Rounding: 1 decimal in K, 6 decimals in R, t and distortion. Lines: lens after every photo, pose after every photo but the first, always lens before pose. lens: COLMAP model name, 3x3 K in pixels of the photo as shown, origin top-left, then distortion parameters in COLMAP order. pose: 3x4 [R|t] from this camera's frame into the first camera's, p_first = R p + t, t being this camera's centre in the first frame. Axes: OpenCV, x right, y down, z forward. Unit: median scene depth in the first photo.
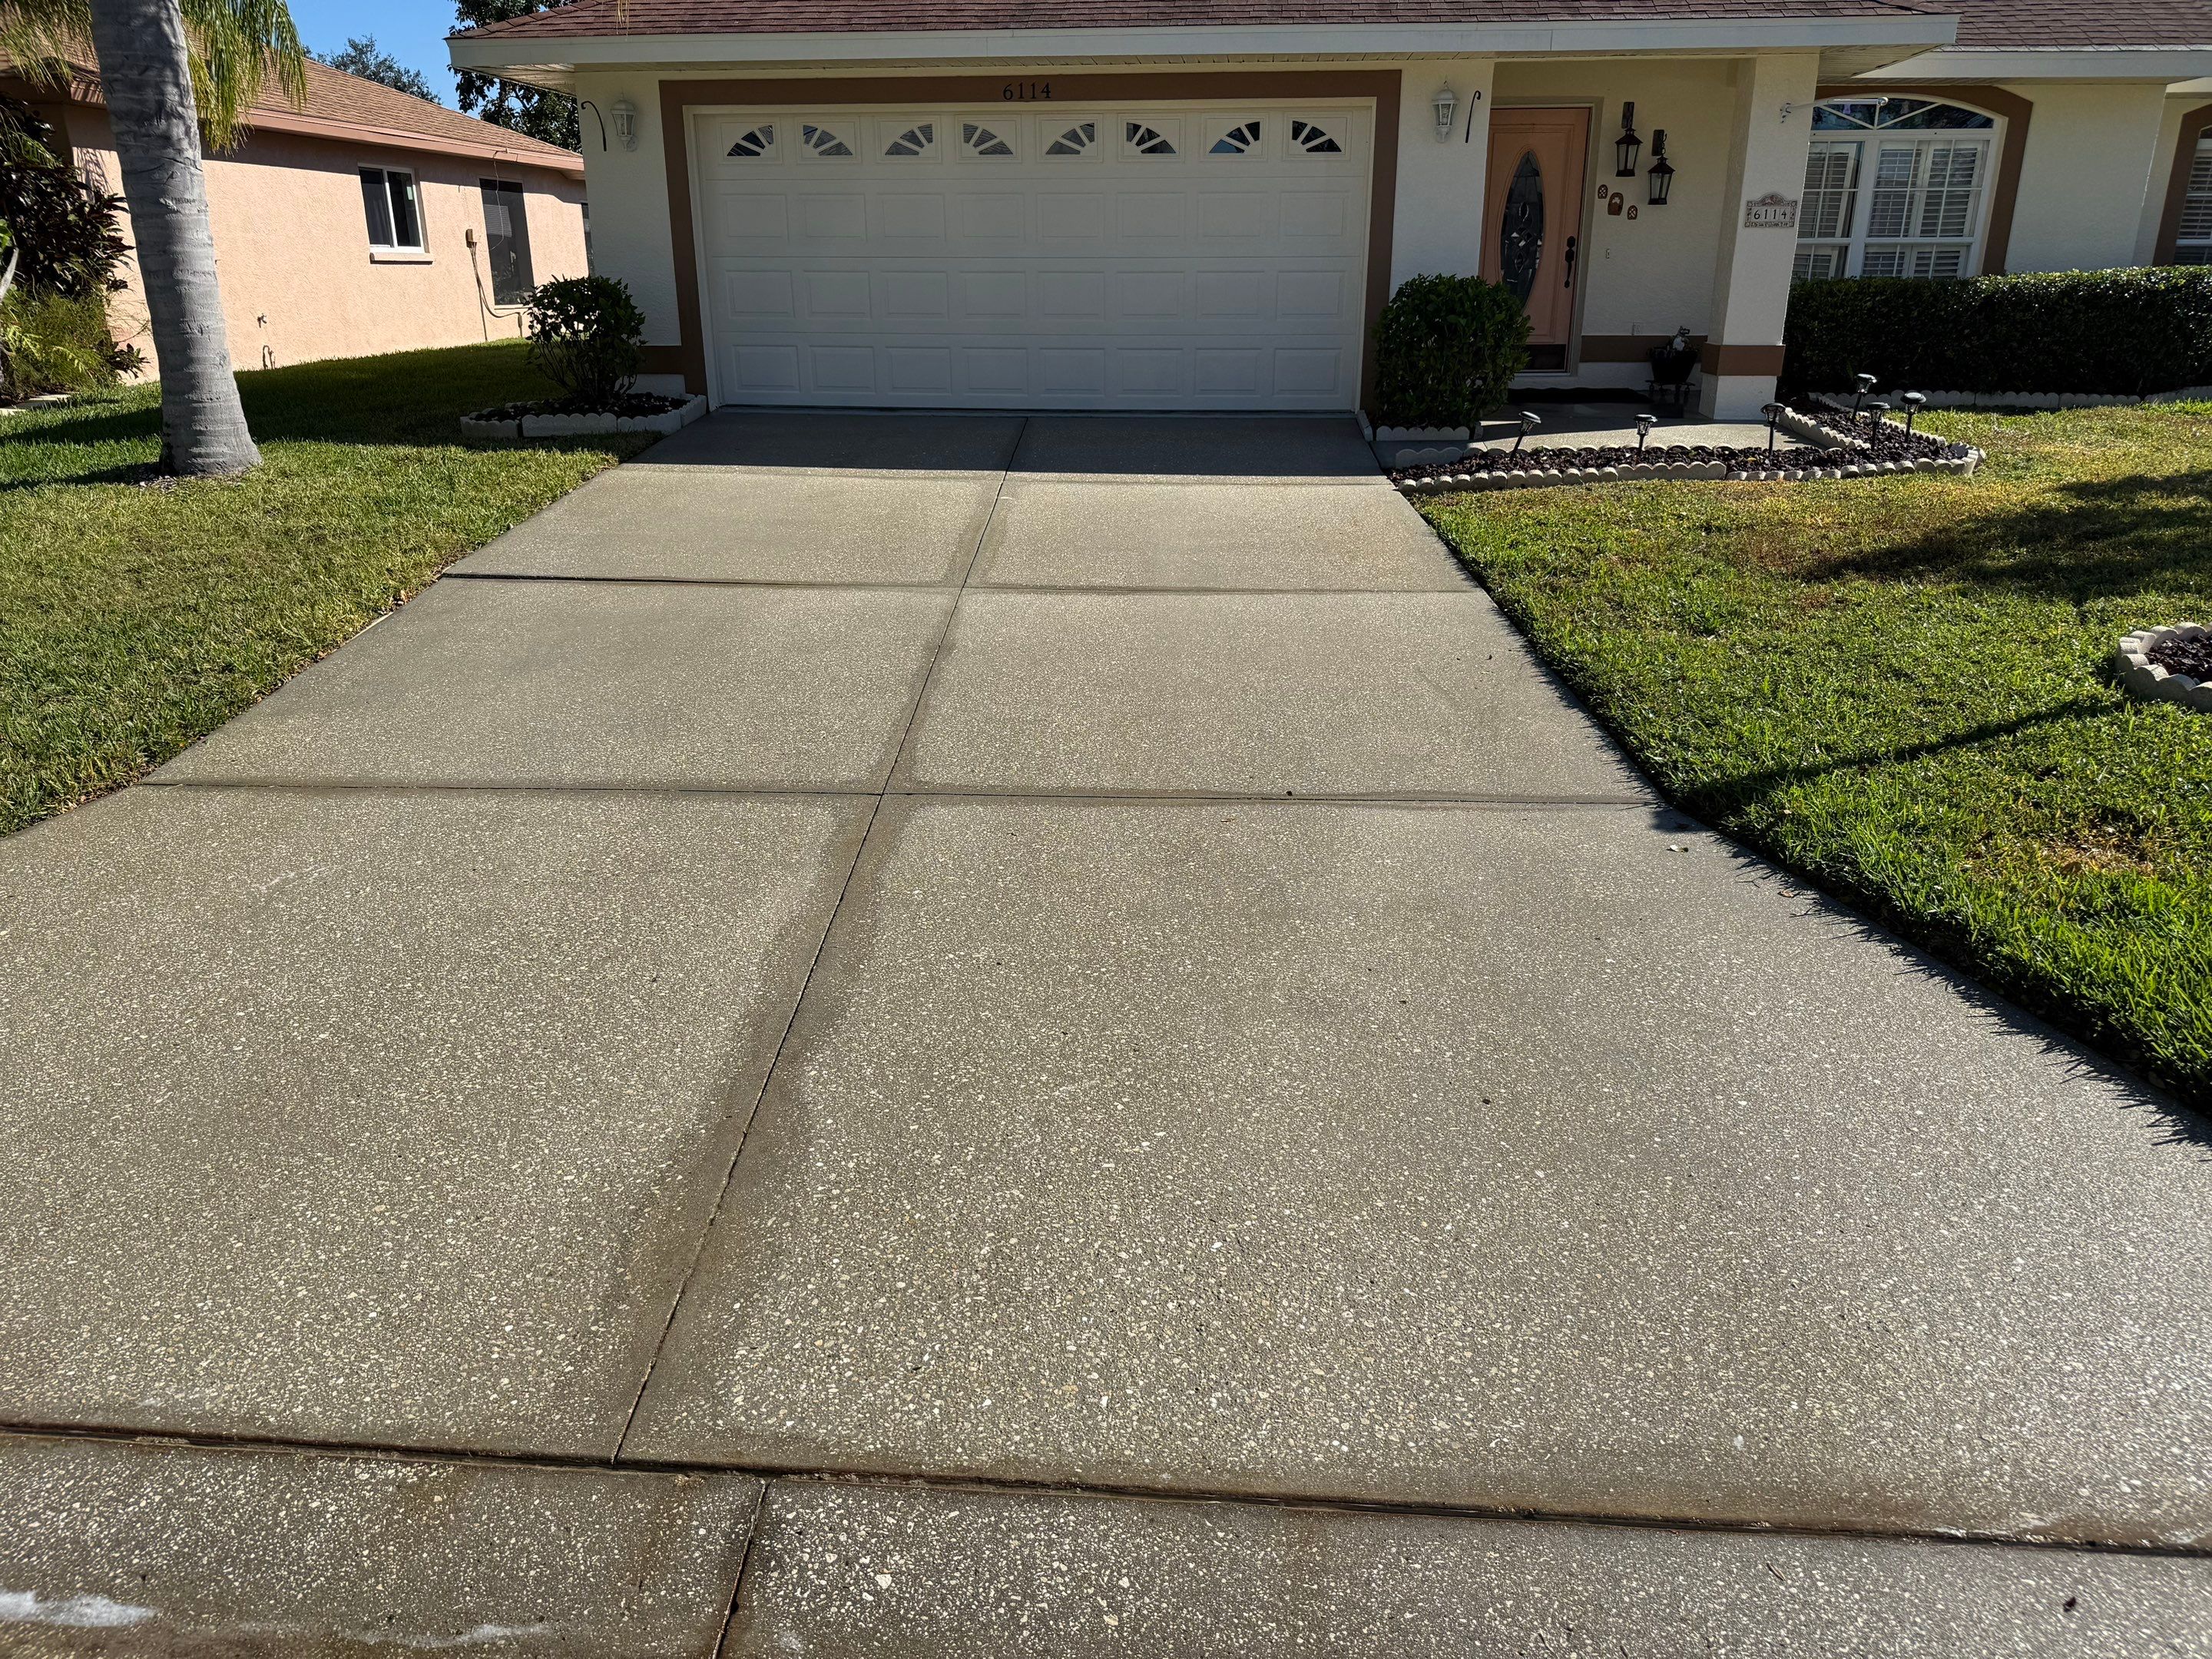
lens RADIAL K [[1549.6, 0, 1106.0], [0, 1549.6, 829.5], [0, 0, 1]] dist [0.020376, -0.026551]
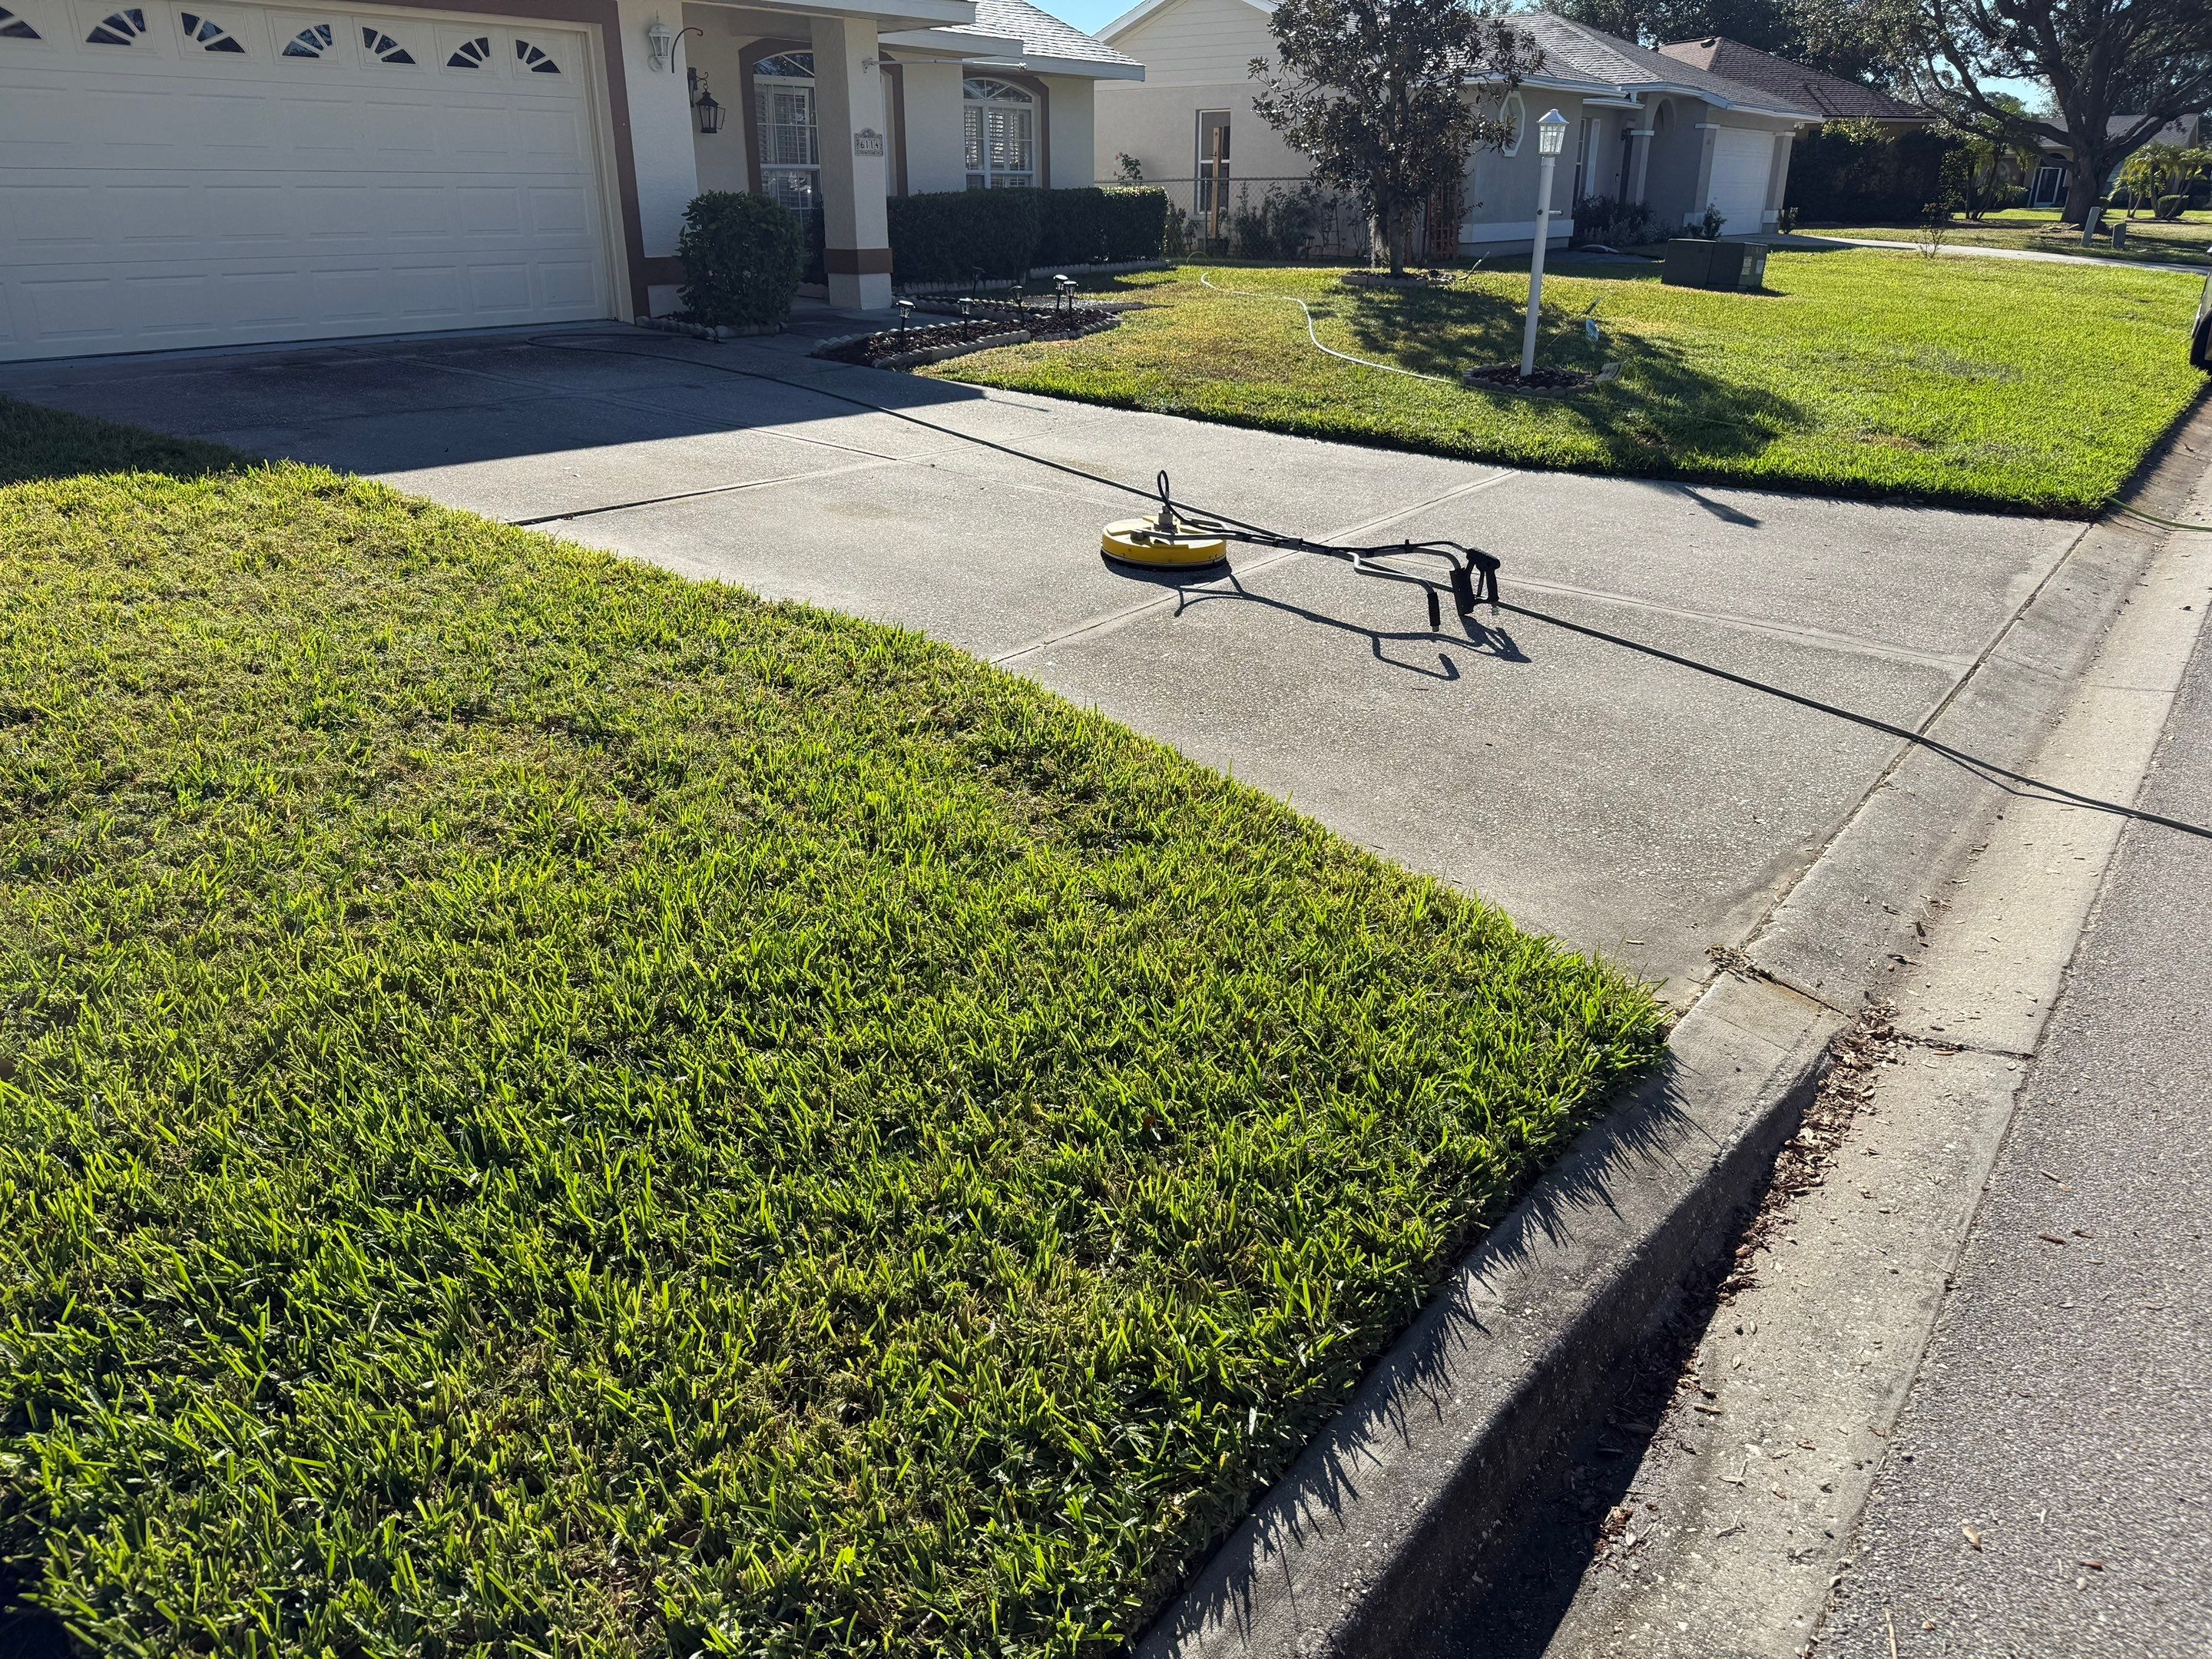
lens RADIAL K [[1541.6, 0, 1106.0], [0, 1541.6, 829.5], [0, 0, 1]] dist [0.003106, -0.004657]
pose [[0.532124, -0.321819, 0.783120, -0.645574], [0.289217, 0.938398, 0.189110, -0.043962], [-0.795737, 0.125862, 0.592419, 0.147547]]
